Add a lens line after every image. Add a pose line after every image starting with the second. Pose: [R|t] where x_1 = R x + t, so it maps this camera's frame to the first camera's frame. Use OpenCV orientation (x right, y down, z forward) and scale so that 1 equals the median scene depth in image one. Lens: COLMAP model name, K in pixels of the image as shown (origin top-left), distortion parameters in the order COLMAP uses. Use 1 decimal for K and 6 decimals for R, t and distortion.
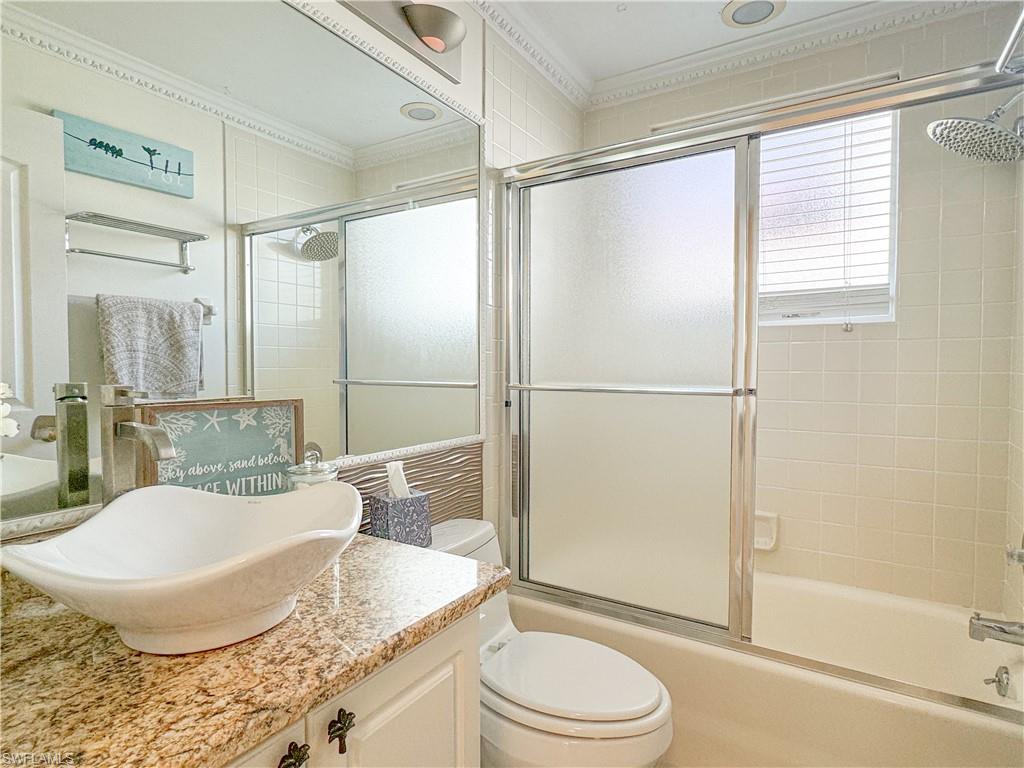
lens RADIAL K [[559.0, 0, 512.9], [0, 559.0, 380.9], [0, 0, 1]] dist [0.001822, 0.000590]
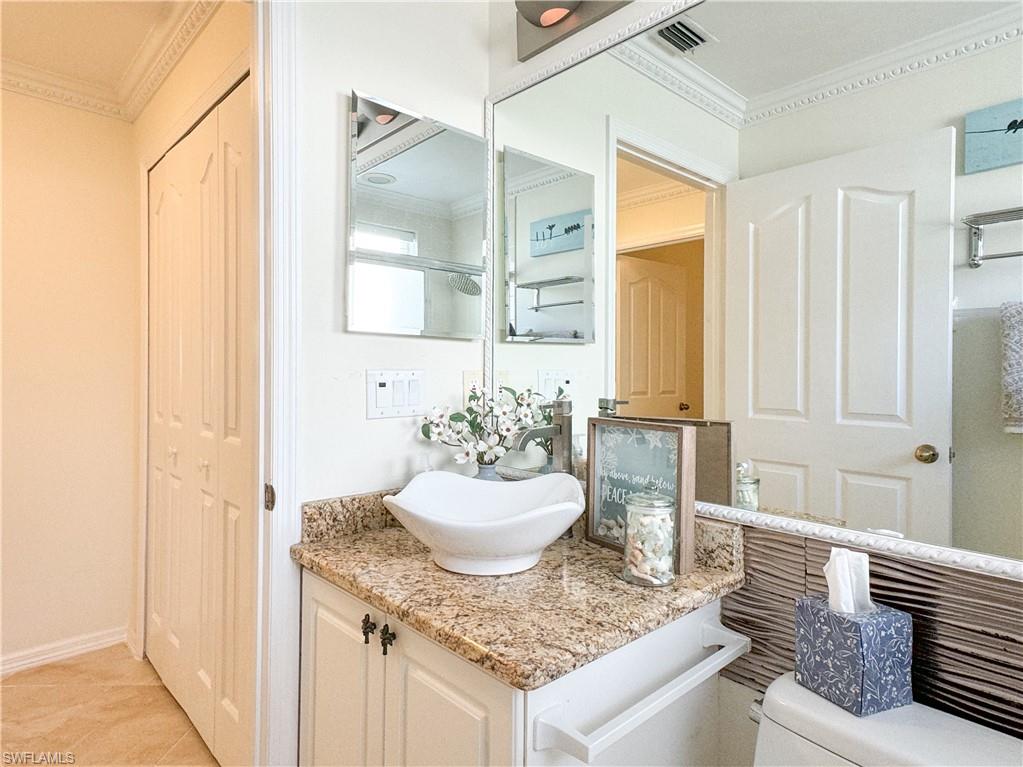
lens RADIAL K [[588.6, 0, 513.6], [0, 588.6, 376.2], [0, 0, 1]] dist [0.023306, 0.000774]
pose [[-0.256776, 0.001981, -0.966469, 0.851830], [-0.034241, 0.999351, 0.011146, -0.071211], [0.965864, 0.035955, -0.256542, 1.307633]]
